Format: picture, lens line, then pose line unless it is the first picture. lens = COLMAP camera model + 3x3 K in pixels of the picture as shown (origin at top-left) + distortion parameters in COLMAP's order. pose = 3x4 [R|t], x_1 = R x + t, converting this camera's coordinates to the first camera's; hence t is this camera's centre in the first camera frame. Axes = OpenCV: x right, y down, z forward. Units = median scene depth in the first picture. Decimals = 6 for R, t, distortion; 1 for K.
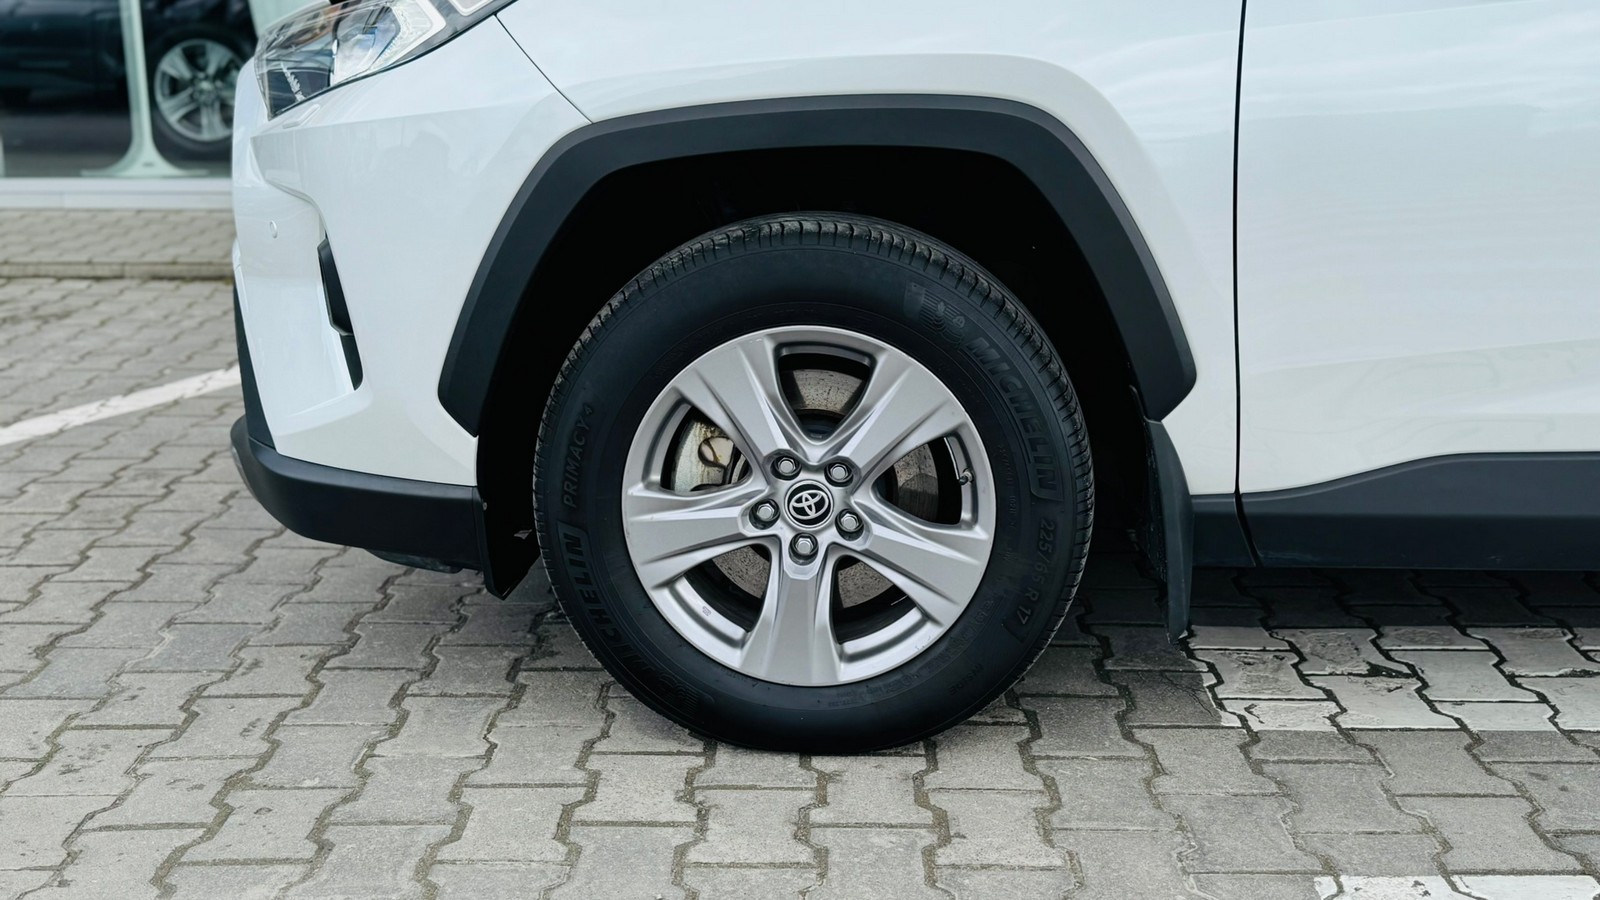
lens RADIAL K [[1753.7, 0, 800.0], [0, 1753.7, 450.0], [0, 0, 1]] dist [0.172904, -0.399259]
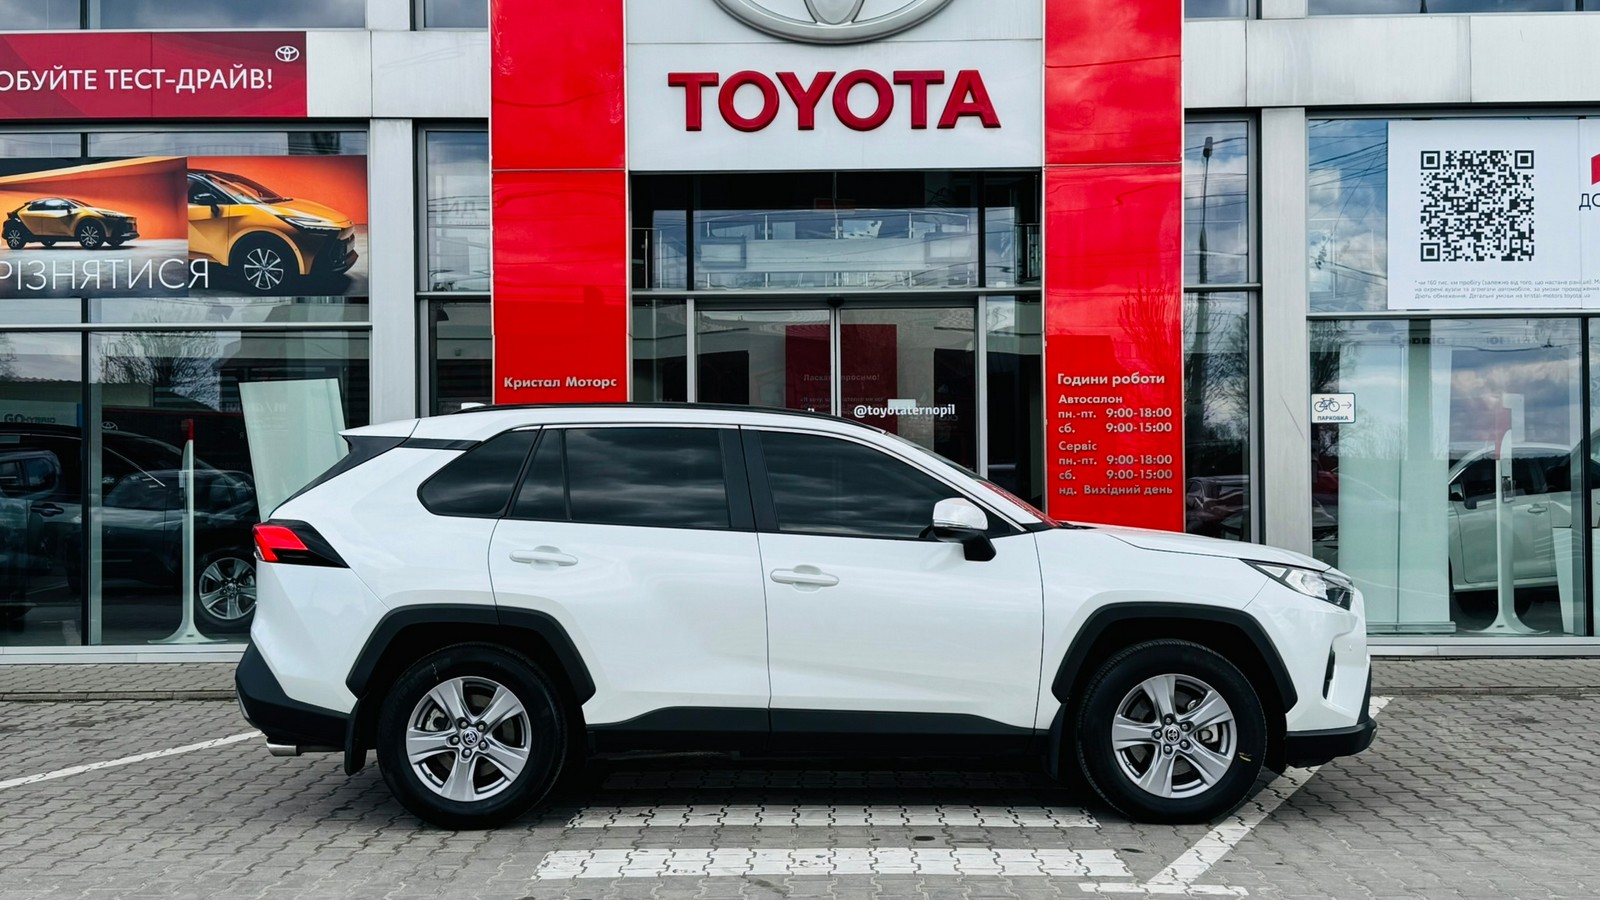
lens RADIAL K [[1761.5, 0, 801.9], [0, 1761.5, 446.3], [0, 0, 1]] dist [0.208844, -0.480500]
pose [[0.999915, -0.005704, -0.011688, 0.658889], [0.002467, 0.965571, -0.260127, 0.311713], [0.012770, 0.260076, 0.965504, -1.918901]]
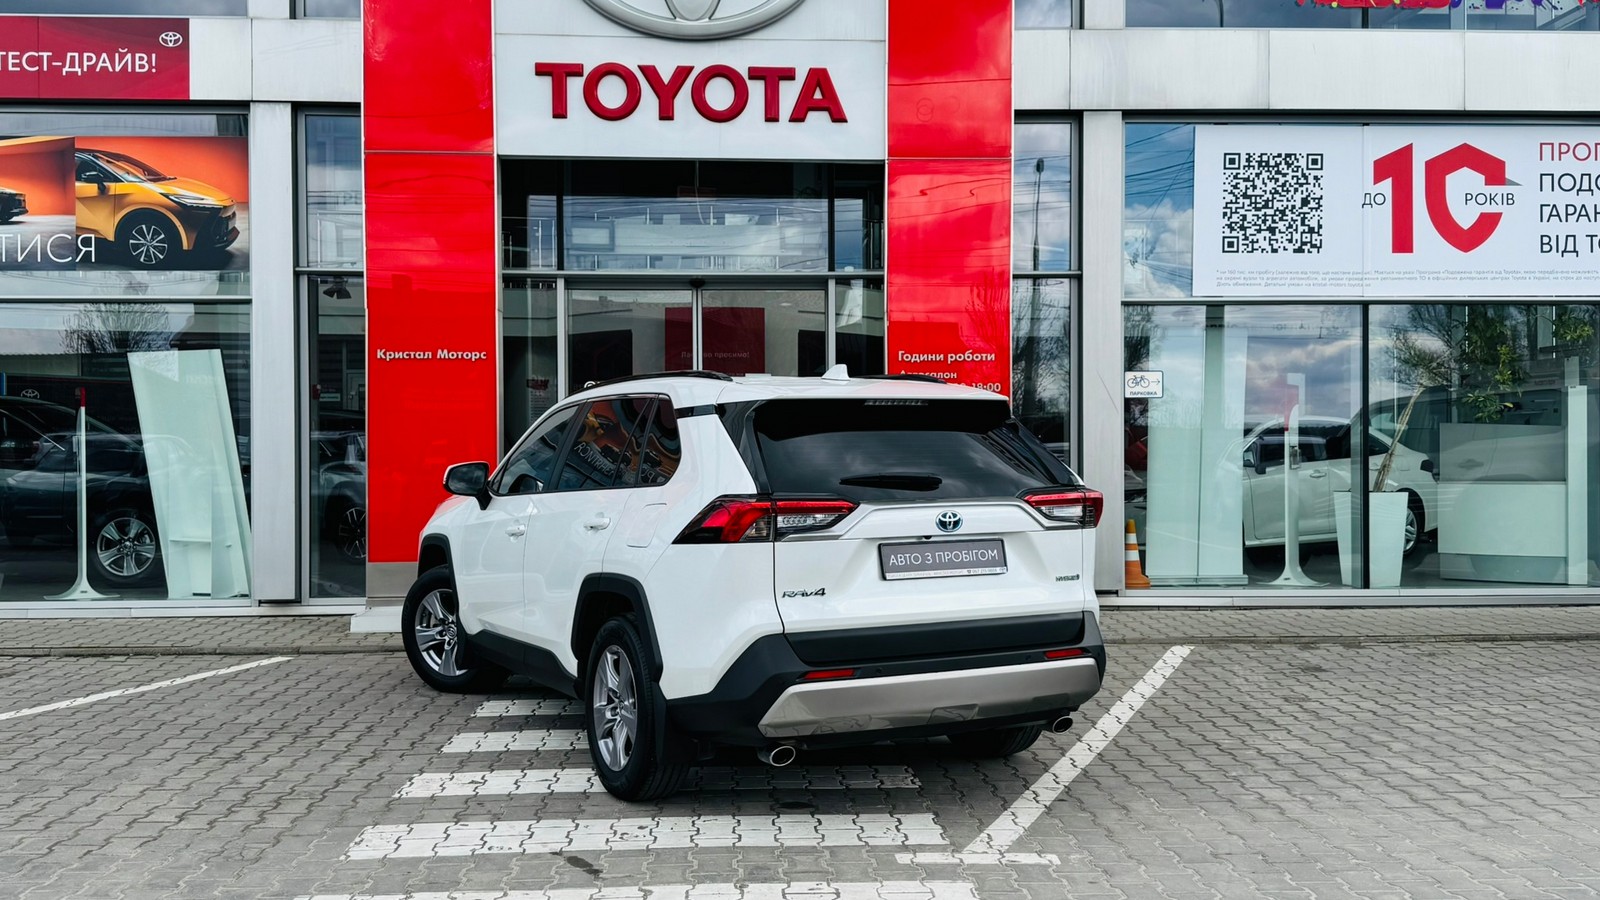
lens RADIAL K [[1487.1, 0, 805.8], [0, 1487.1, 447.6], [0, 0, 1]] dist [0.193363, -0.416353]
pose [[0.998339, -0.001810, 0.057585, 0.766279], [0.015532, 0.970956, -0.238753, 0.202465], [-0.055481, 0.239251, 0.969371, -1.525702]]
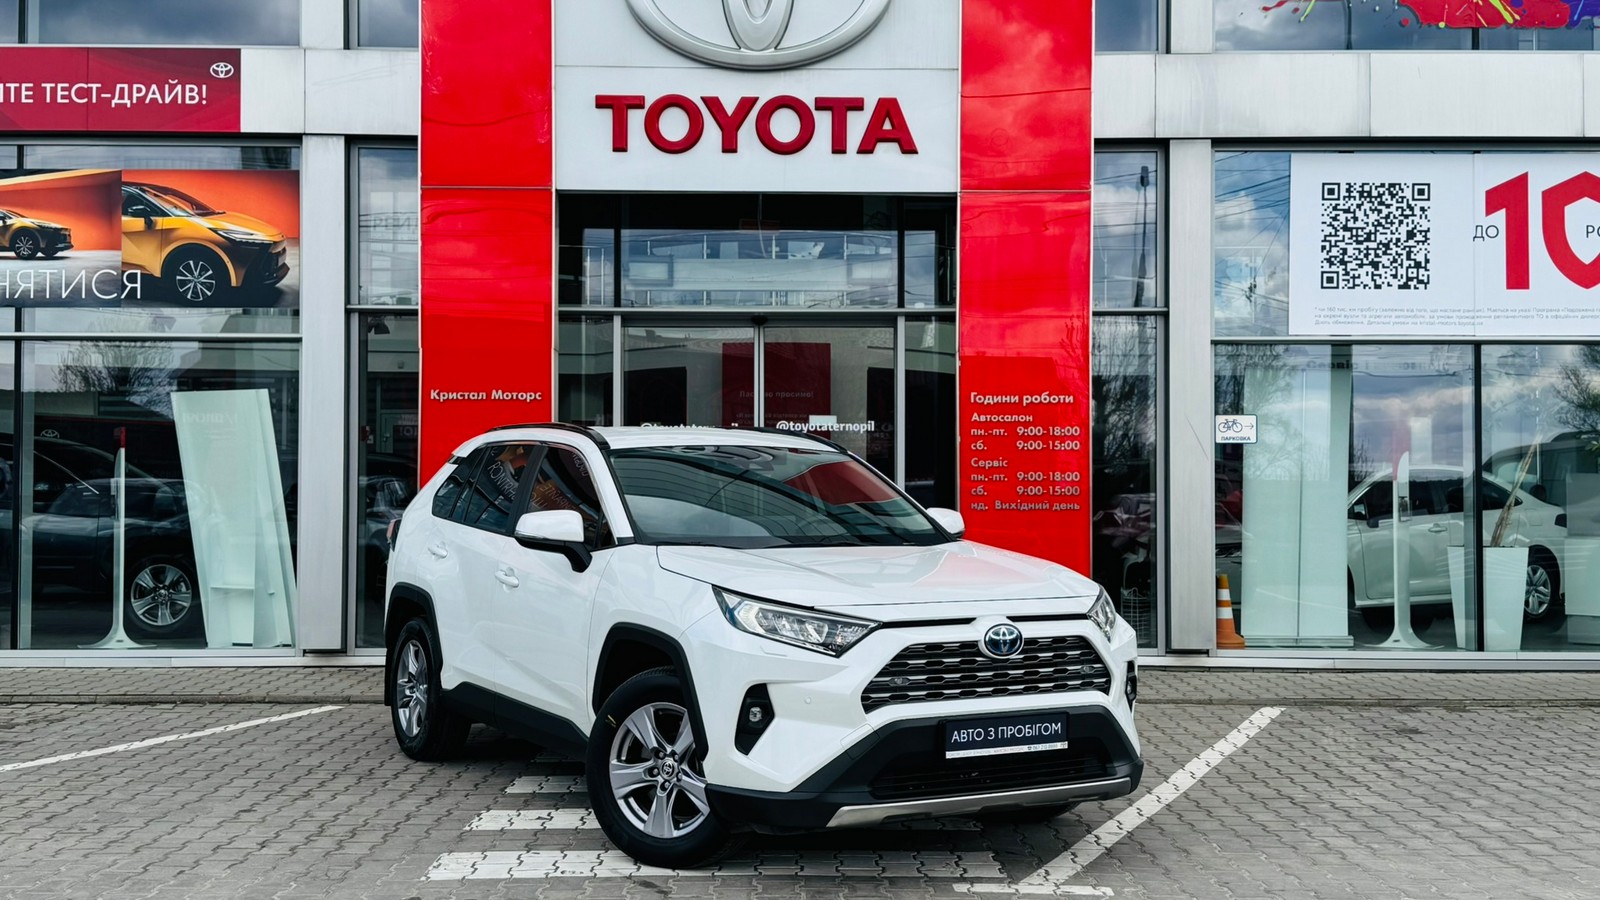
lens RADIAL K [[1722.4, 0, 801.9], [0, 1722.4, 447.9], [0, 0, 1]] dist [0.202981, -0.452005]
pose [[0.999903, 0.004774, 0.013099, 0.757968], [-0.001090, 0.963431, -0.267955, 0.320895], [-0.013900, 0.267915, 0.963342, -1.938617]]
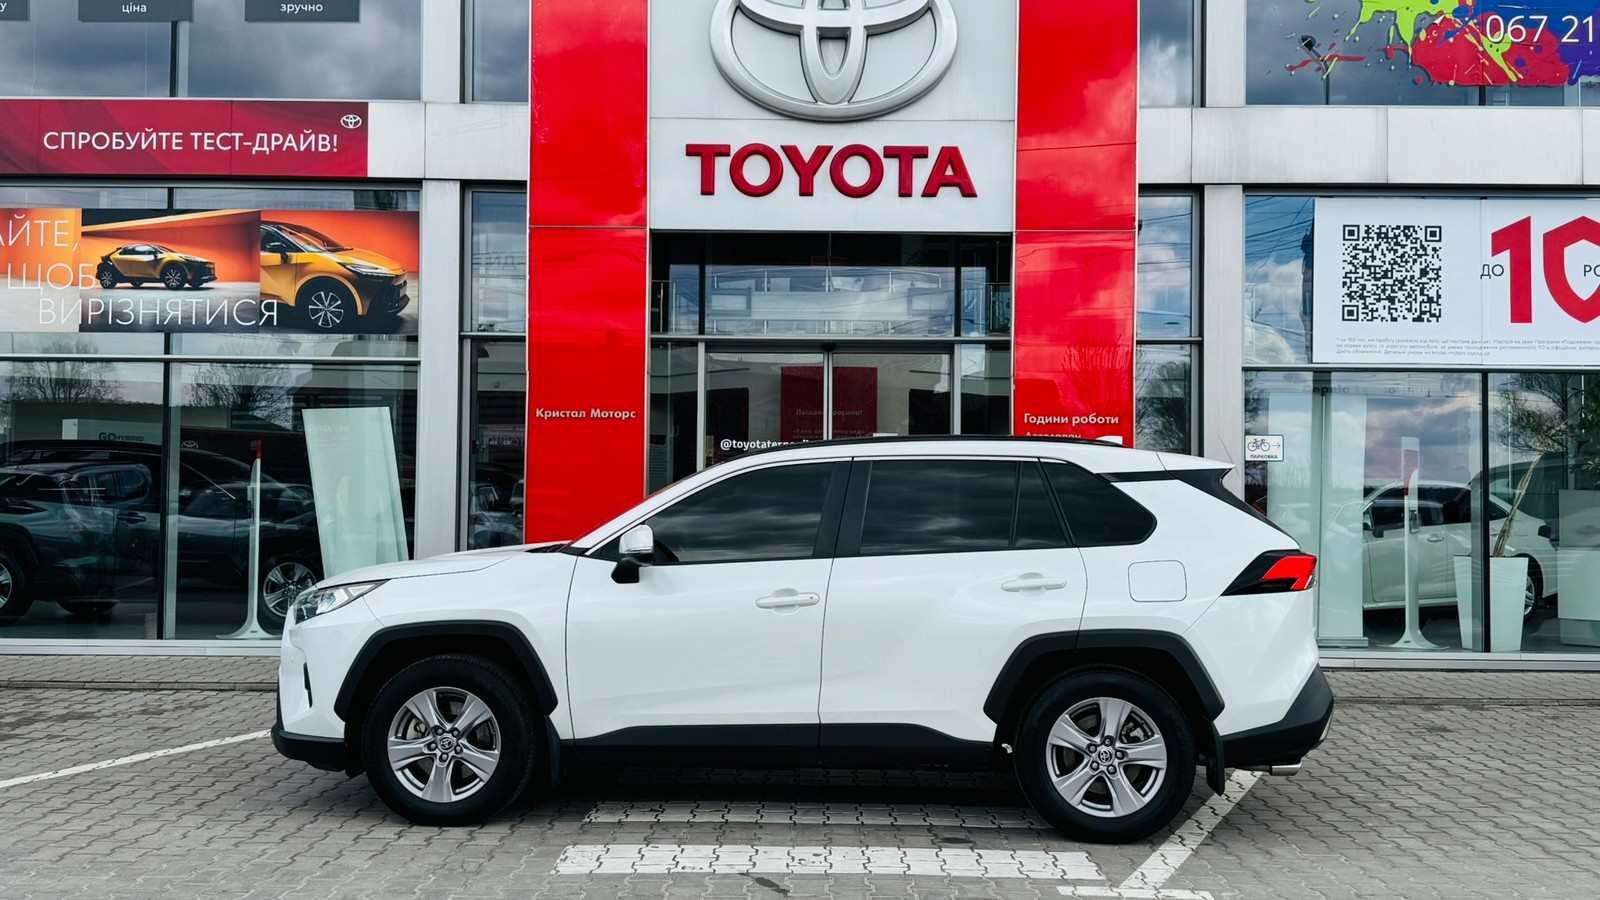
lens RADIAL K [[1489.5, 0, 798.6], [0, 1489.5, 441.1], [0, 0, 1]] dist [0.201822, -0.449644]
pose [[0.999929, 0.011062, -0.004358, 0.624987], [-0.011837, 0.960471, -0.278127, 0.248918], [0.001109, 0.278159, 0.960535, -1.737677]]
